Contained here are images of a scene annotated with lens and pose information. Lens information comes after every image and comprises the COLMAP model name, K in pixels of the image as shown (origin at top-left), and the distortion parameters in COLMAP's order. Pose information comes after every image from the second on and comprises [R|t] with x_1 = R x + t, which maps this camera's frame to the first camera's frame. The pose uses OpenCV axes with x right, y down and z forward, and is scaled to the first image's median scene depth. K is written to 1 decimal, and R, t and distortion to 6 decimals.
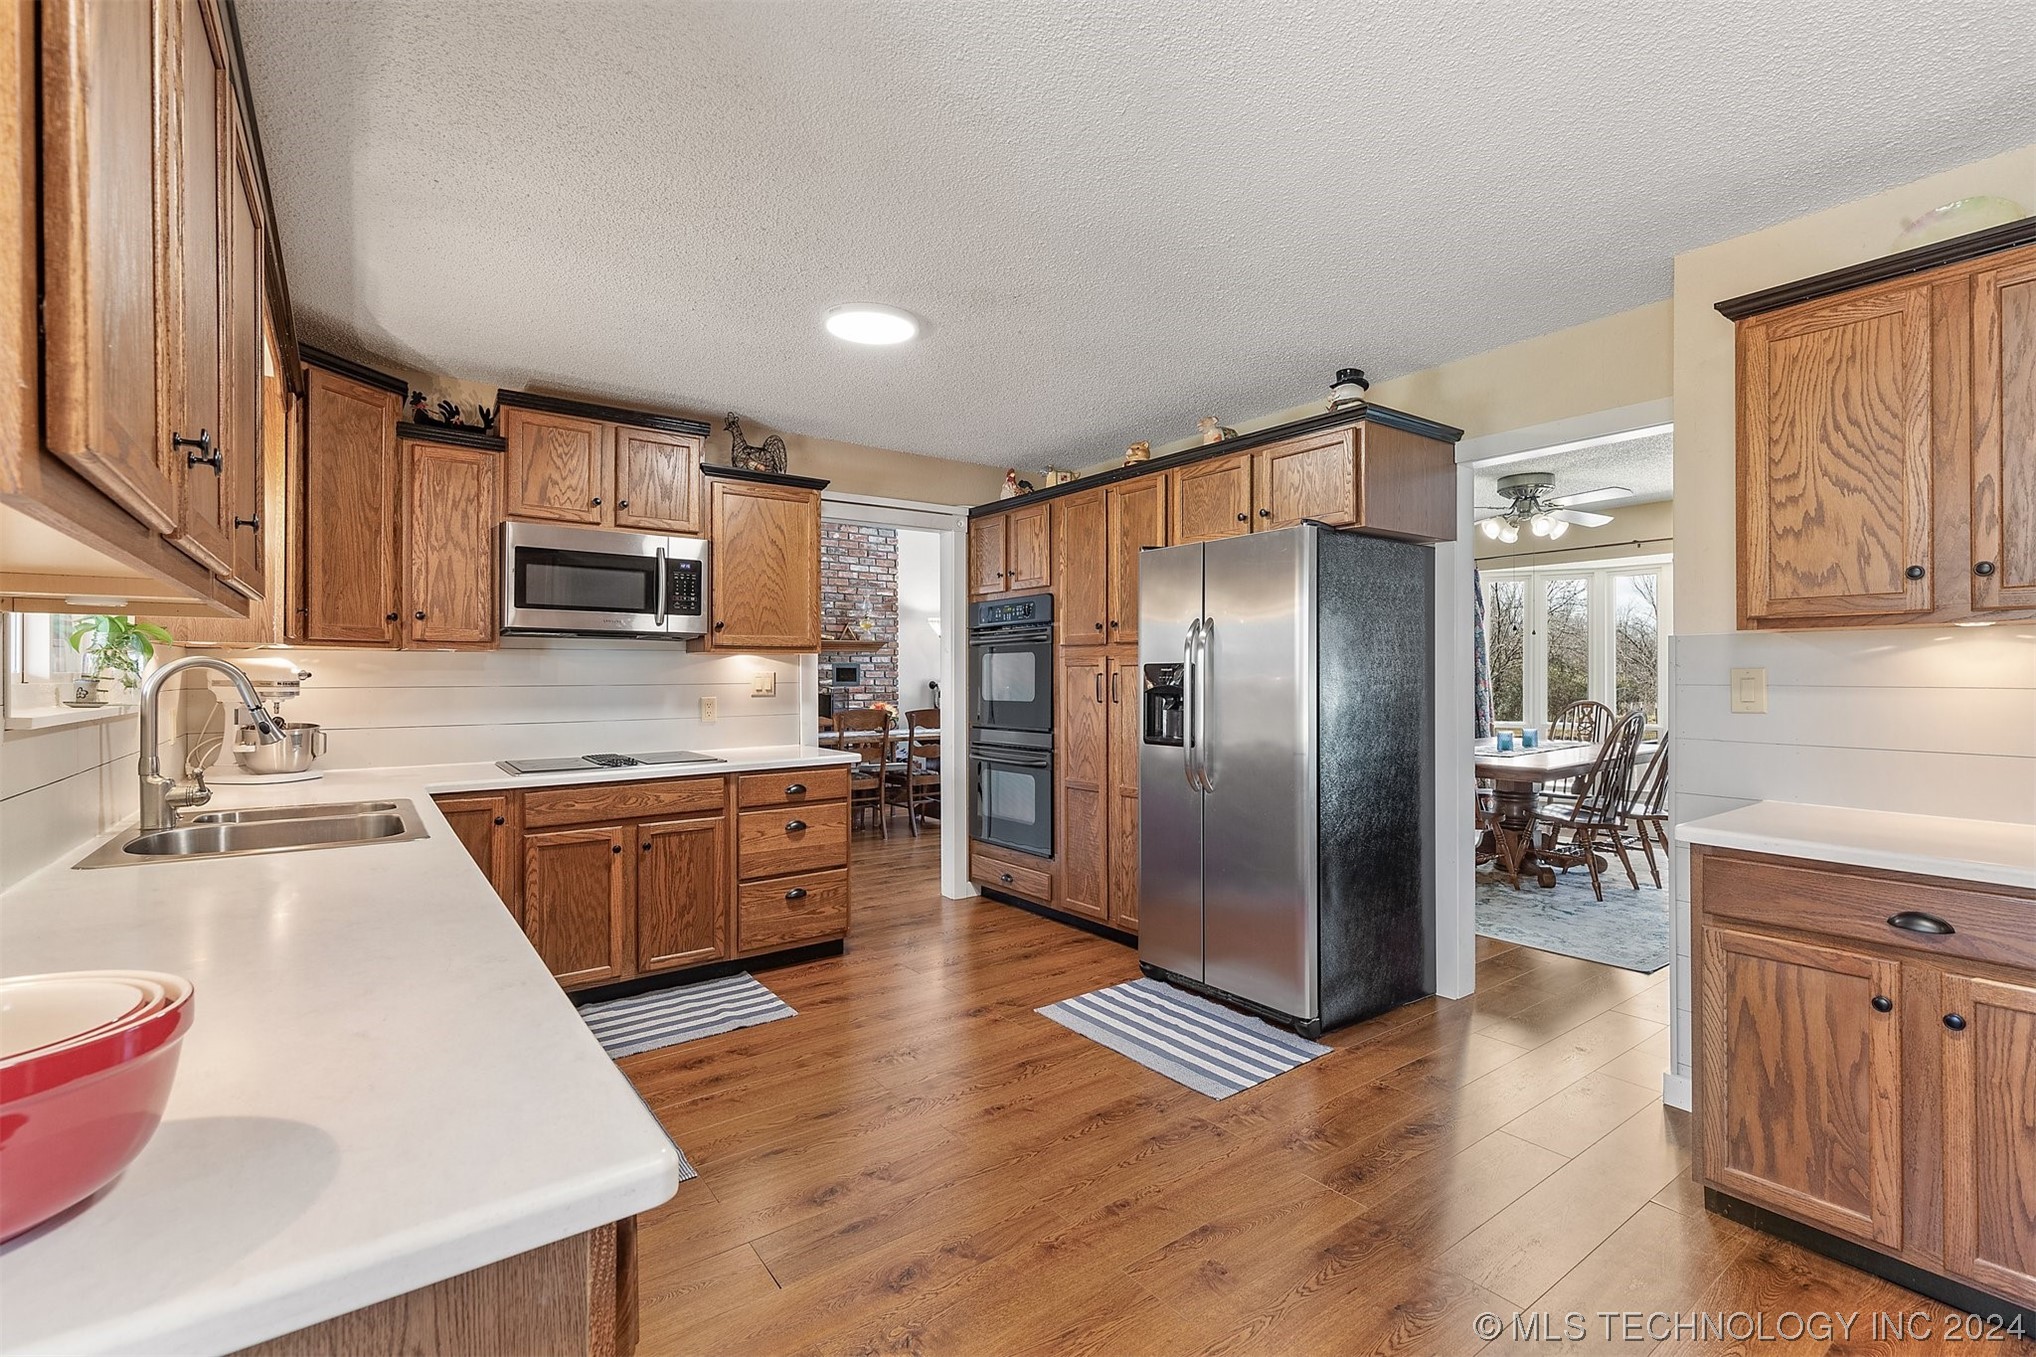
lens RADIAL K [[910.2, 0, 1046.2], [0, 910.2, 675.2], [0, 0, 1]] dist [0.006990, -0.000473]
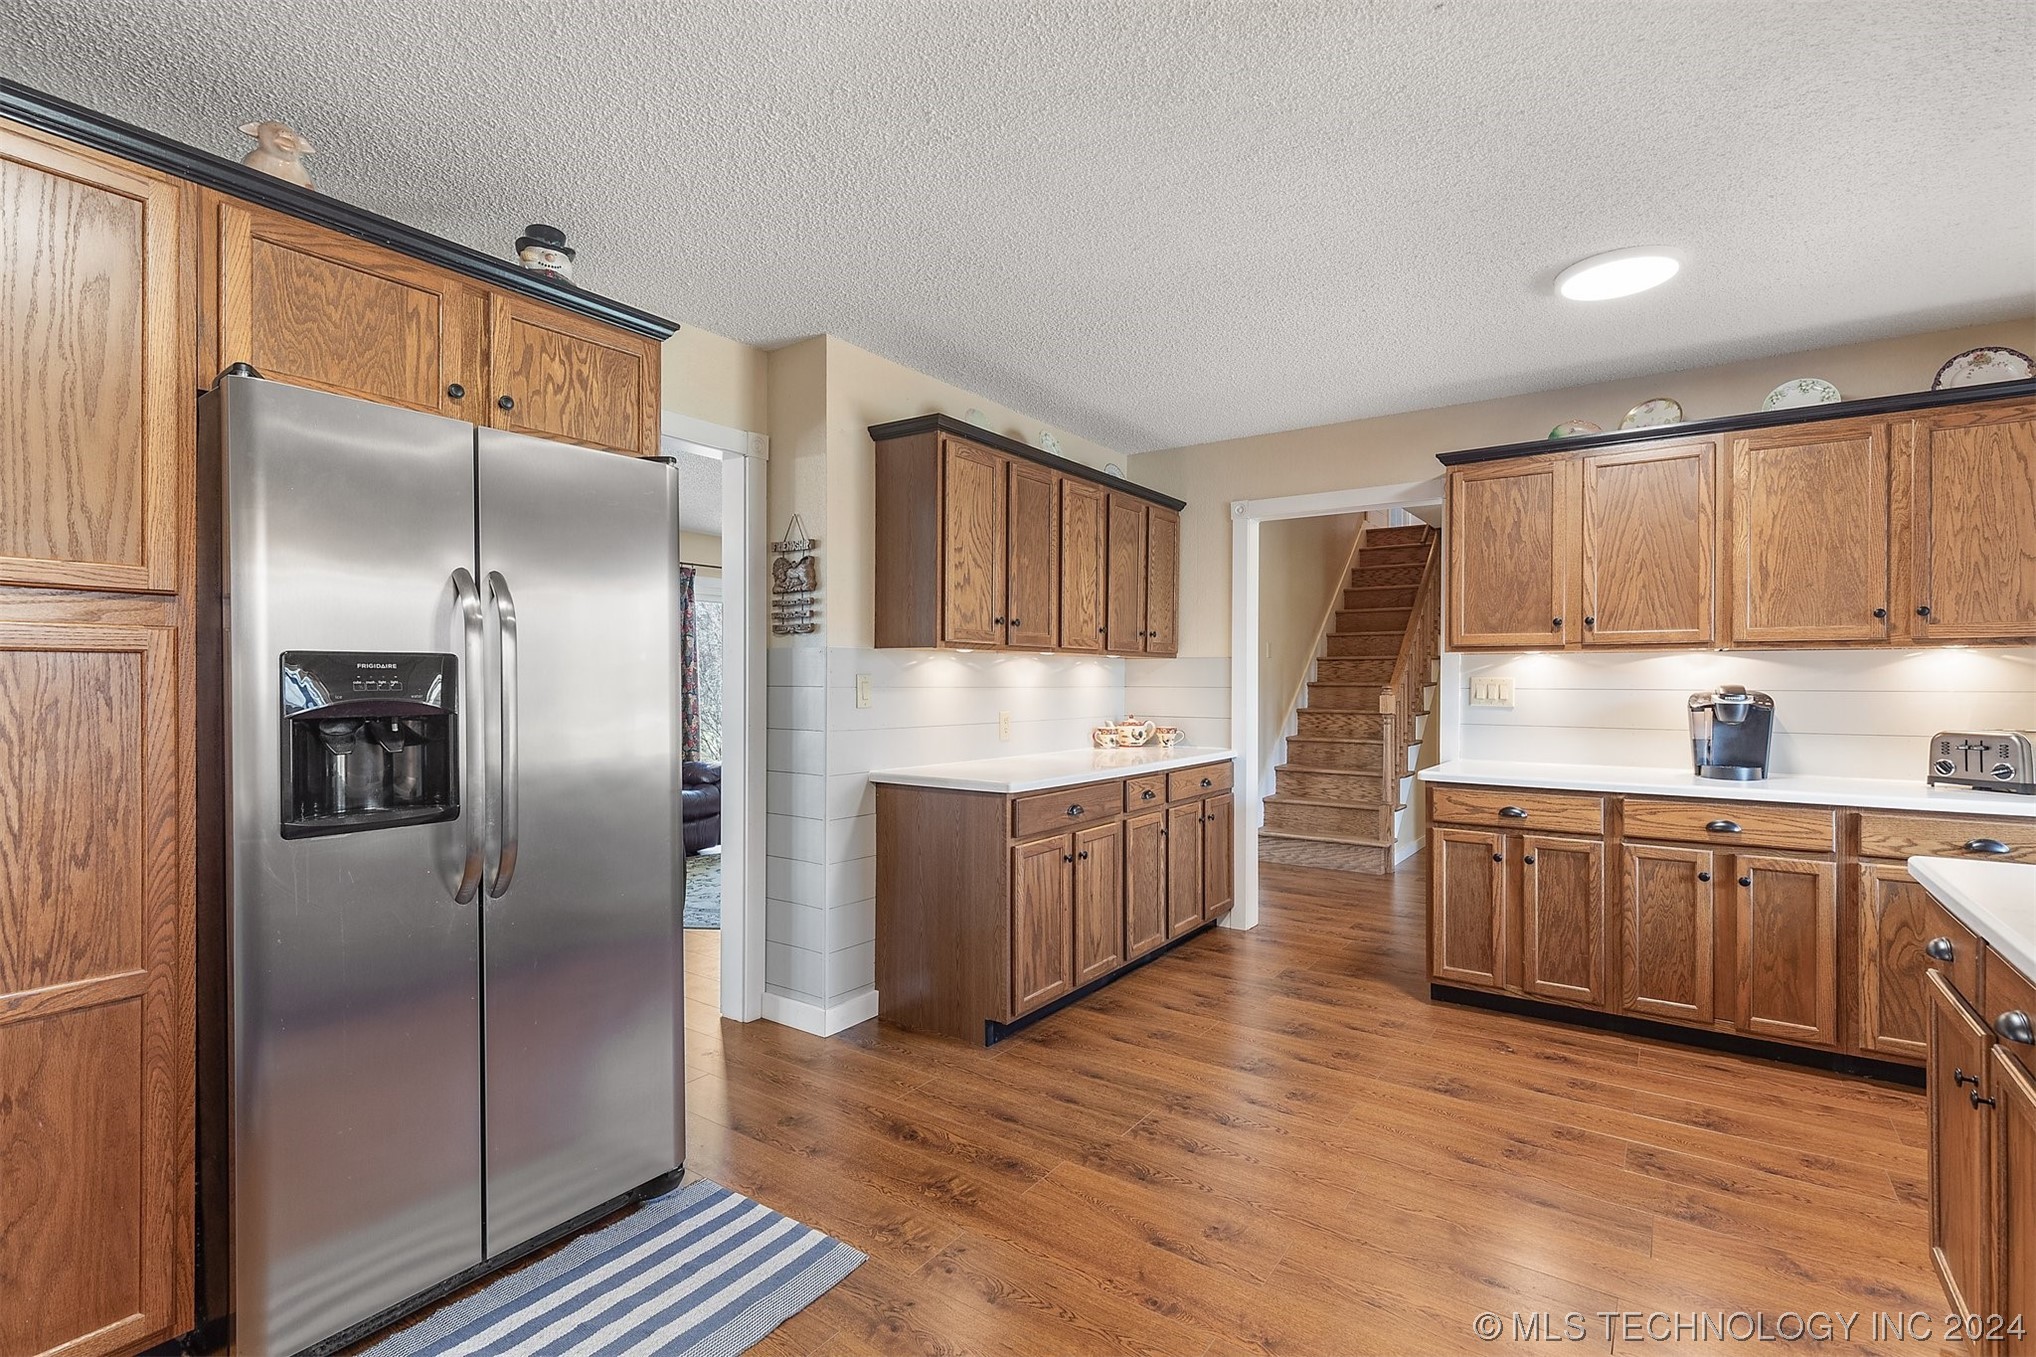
lens RADIAL K [[937.0, 0, 1043.0], [0, 937.0, 685.4], [0, 0, 1]] dist [0.011903, -0.000799]
pose [[-0.314940, -0.006233, 0.949091, -0.415822], [-0.000308, 0.999979, 0.006465, -0.000461], [-0.949111, 0.001744, -0.314936, 0.800239]]
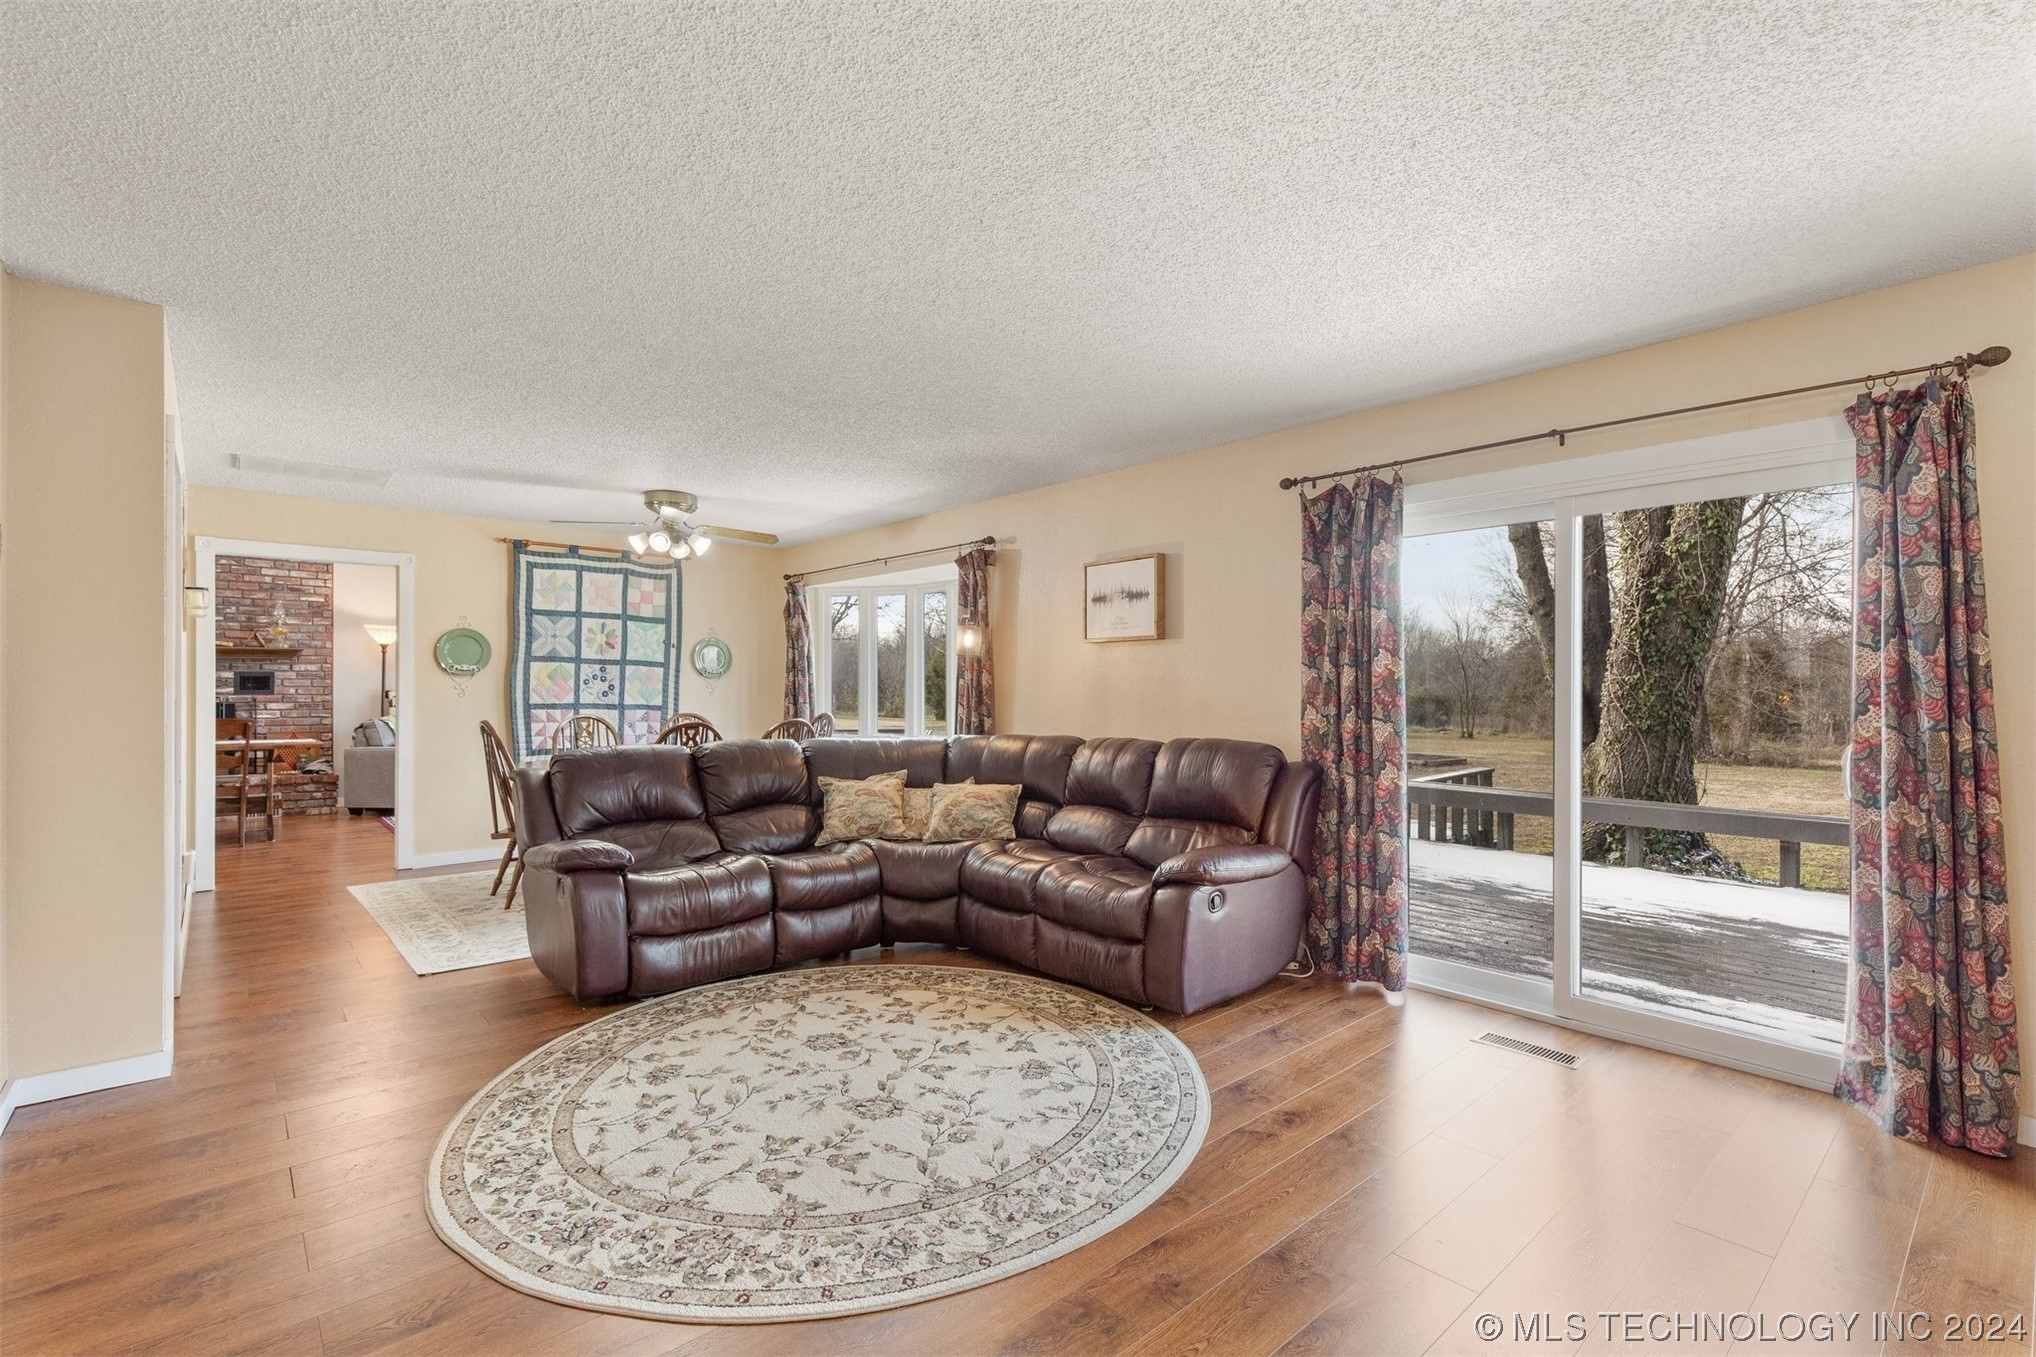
lens RADIAL K [[910.2, 0, 1046.2], [0, 910.2, 675.2], [0, 0, 1]] dist [0.006990, -0.000473]
pose [[0.996256, 0.004230, 0.086354, 1.308616], [-0.003240, 0.999927, -0.011602, -0.000718], [-0.086397, 0.011279, 0.996197, -0.076853]]
